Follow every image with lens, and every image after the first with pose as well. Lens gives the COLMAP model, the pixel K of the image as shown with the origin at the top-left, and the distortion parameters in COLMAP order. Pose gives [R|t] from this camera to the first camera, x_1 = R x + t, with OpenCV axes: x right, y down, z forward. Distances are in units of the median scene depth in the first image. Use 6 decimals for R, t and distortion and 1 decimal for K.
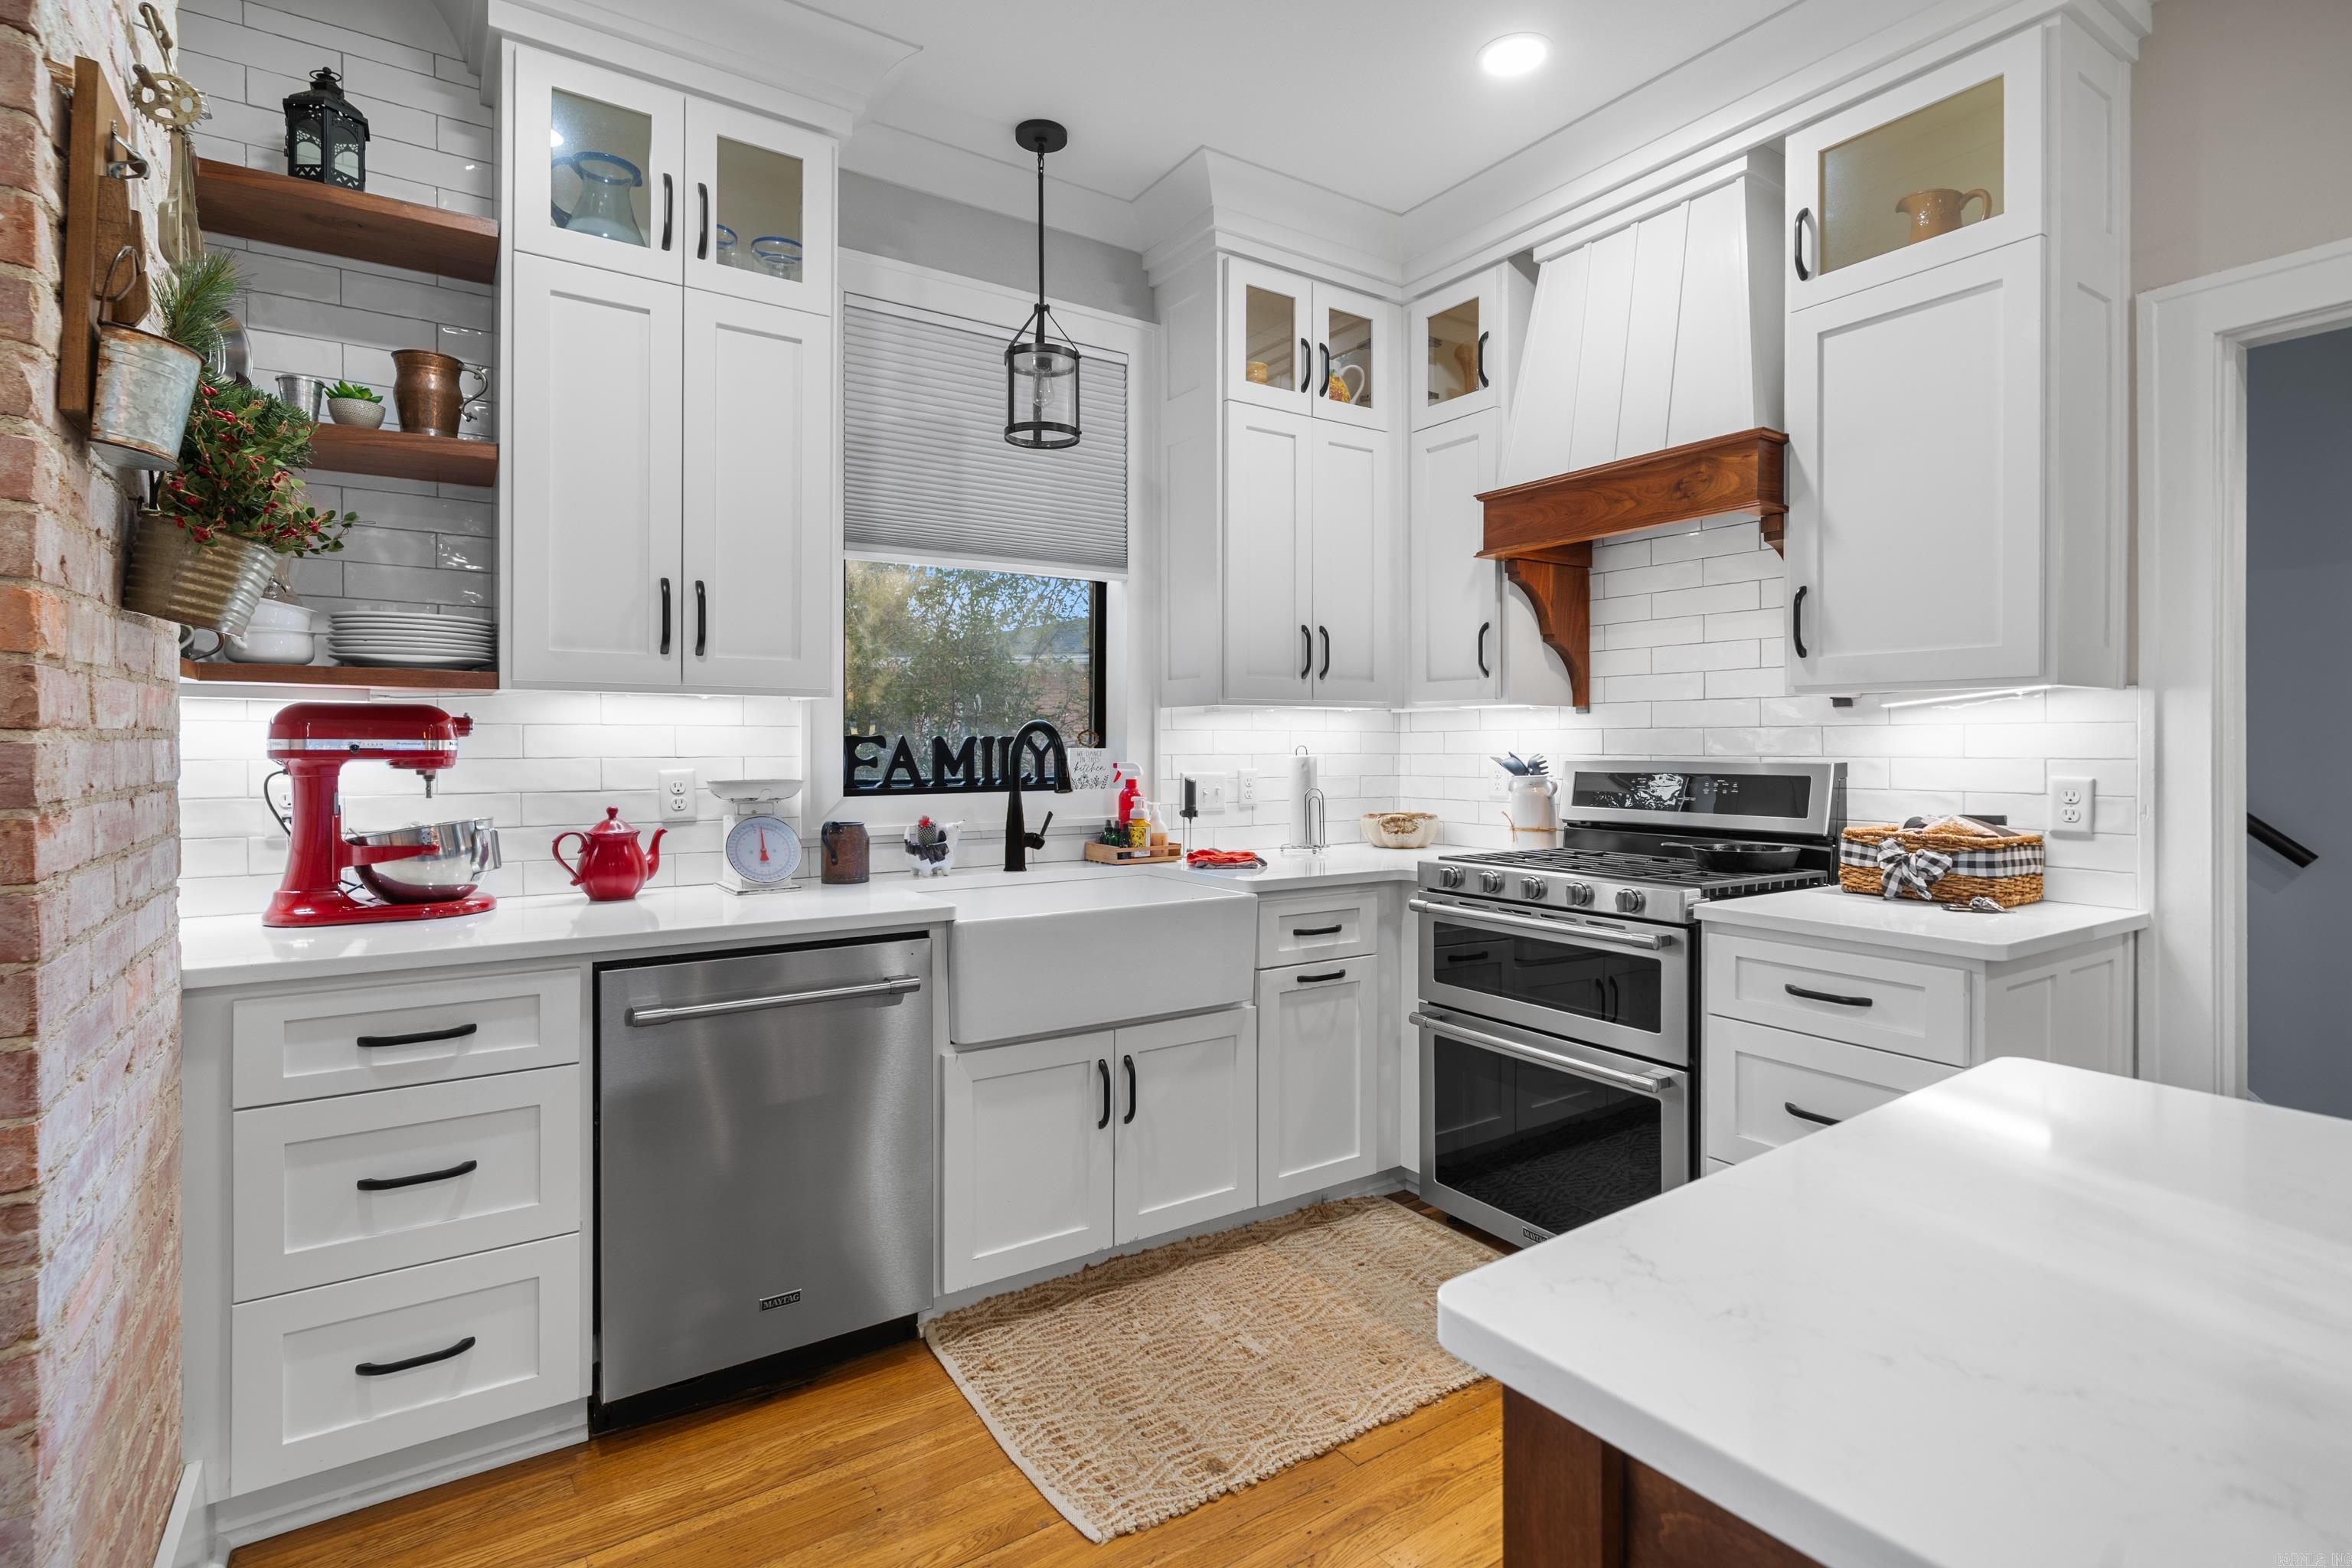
lens RADIAL K [[1100.3, 0, 1187.0], [0, 1100.3, 762.6], [0, 0, 1]] dist [-0.003101, 0.000834]
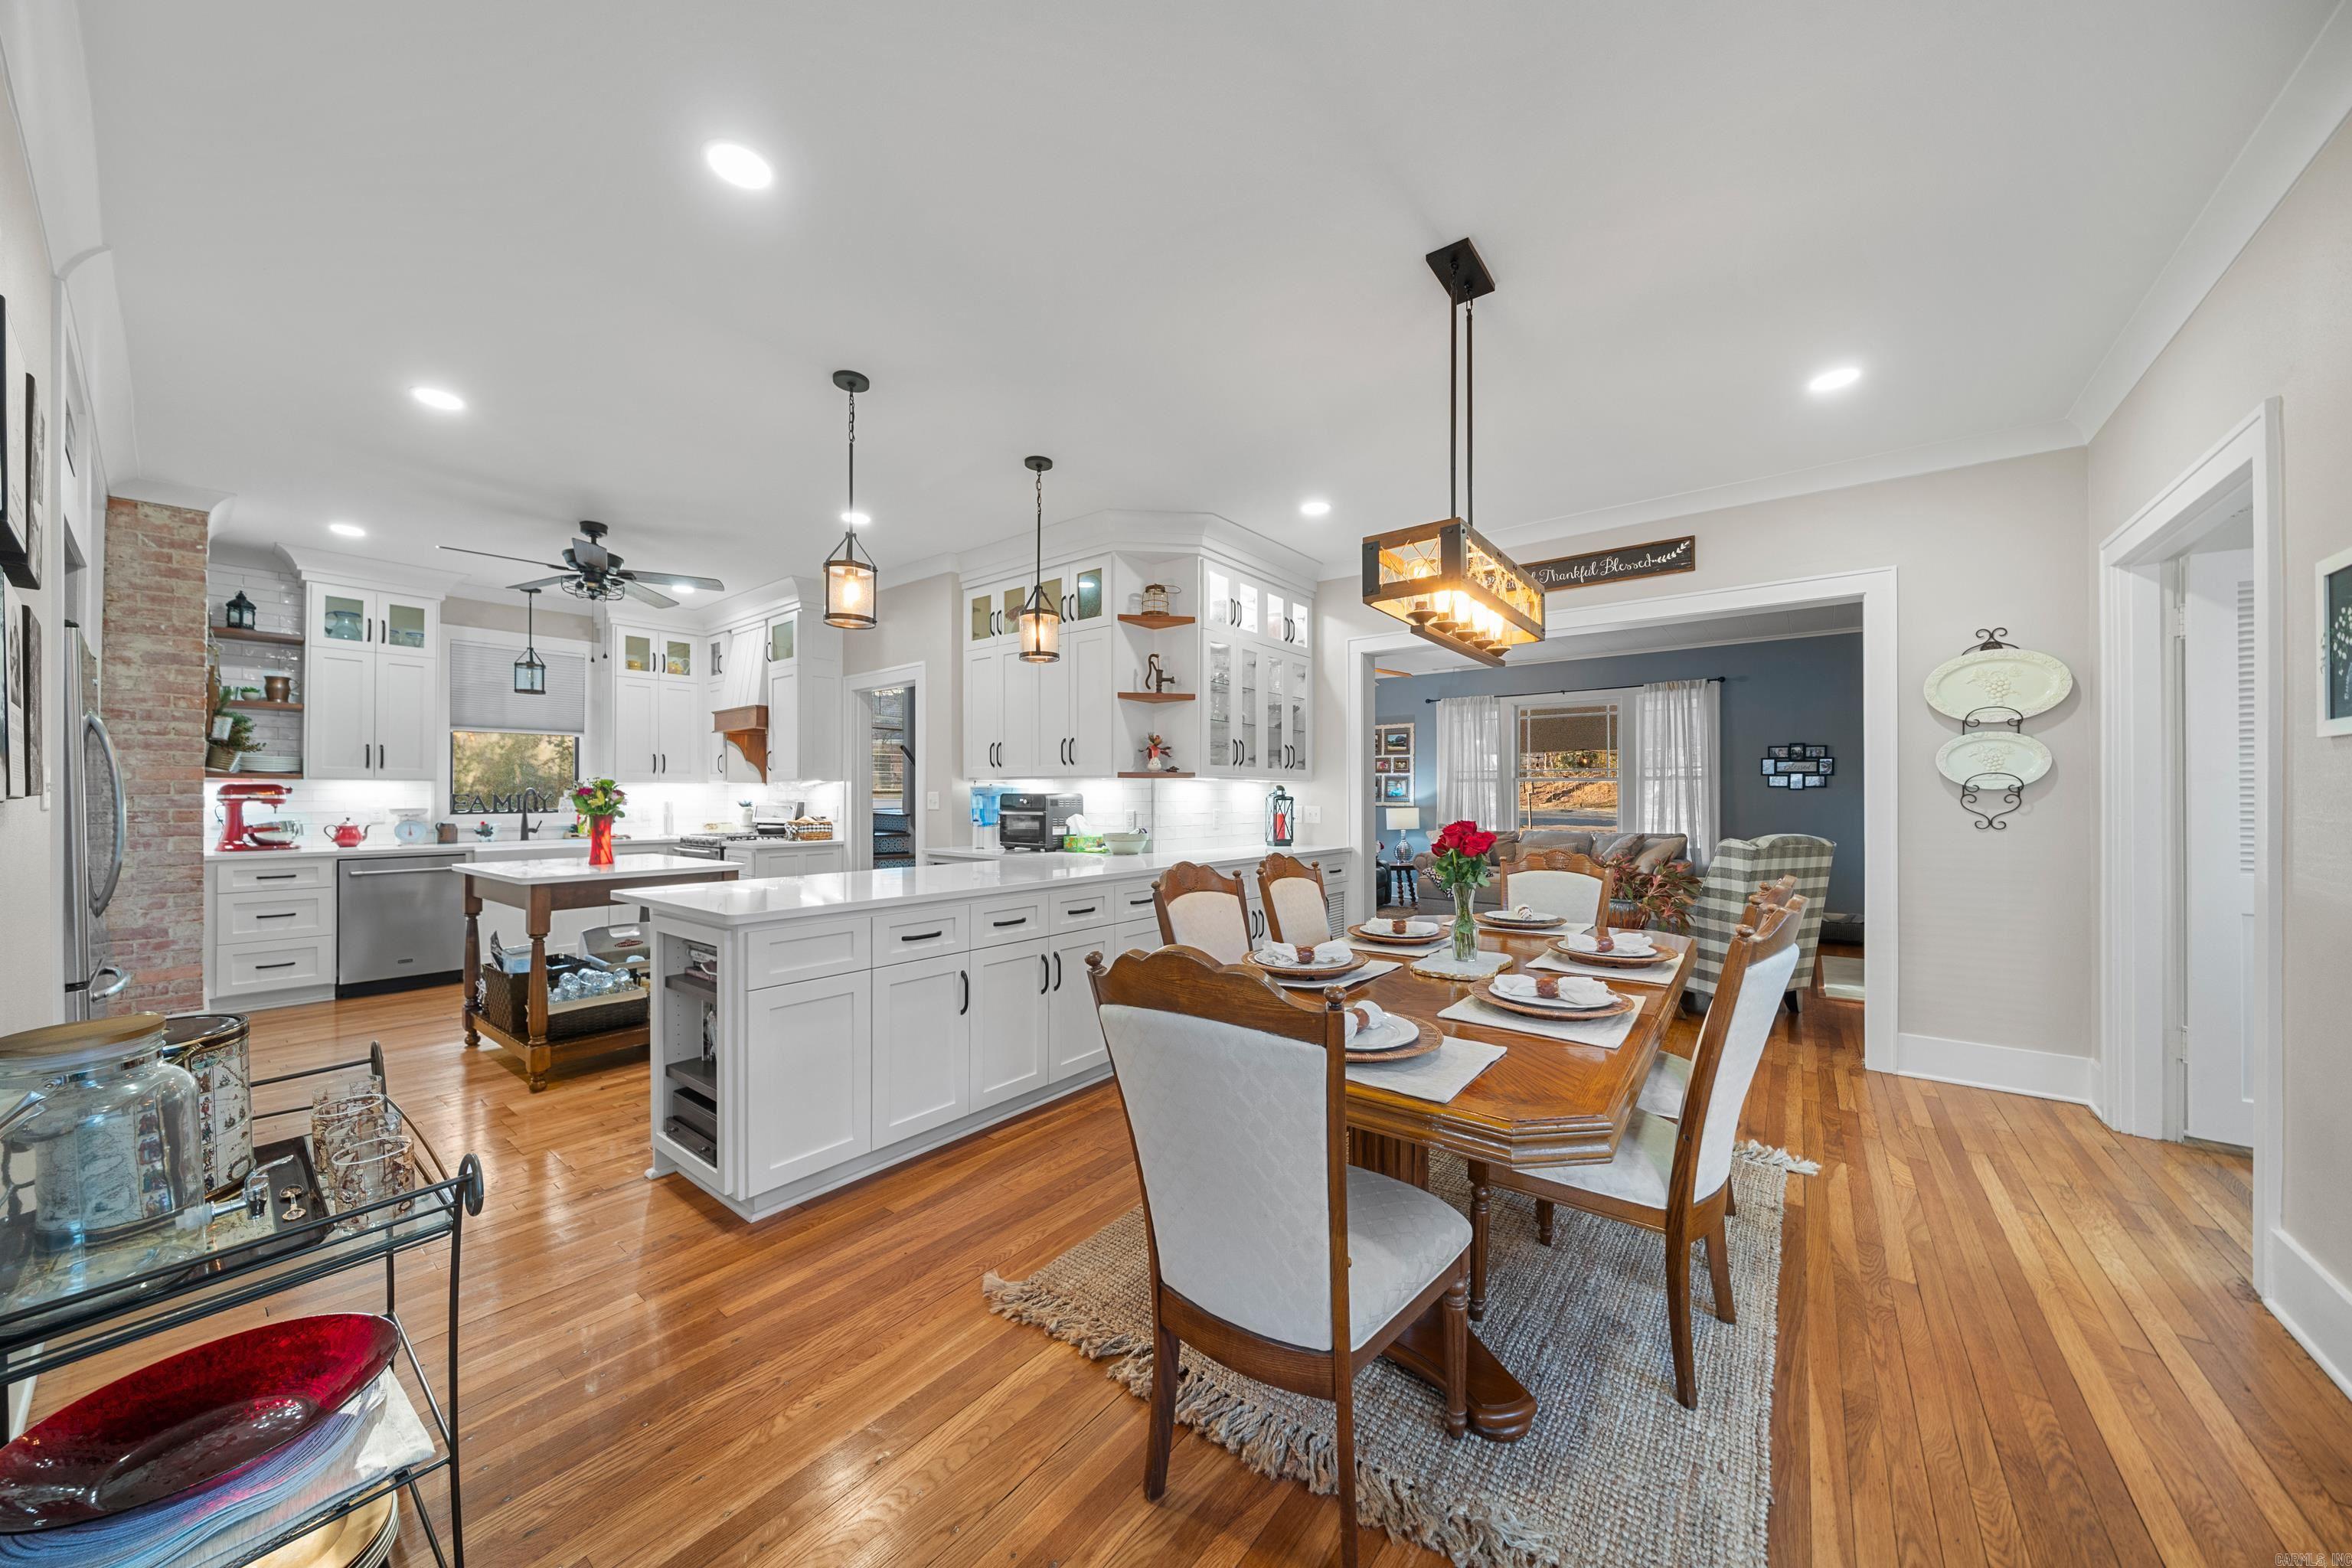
lens RADIAL K [[806.6, 0, 1165.6], [0, 806.6, 800.0], [0, 0, 1]] dist [-0.008168, 0.000047]
pose [[0.961270, -0.000789, 0.275609, 1.137795], [0.004073, 0.999927, -0.011344, 0.029597], [-0.275580, 0.012027, 0.961203, -1.912544]]
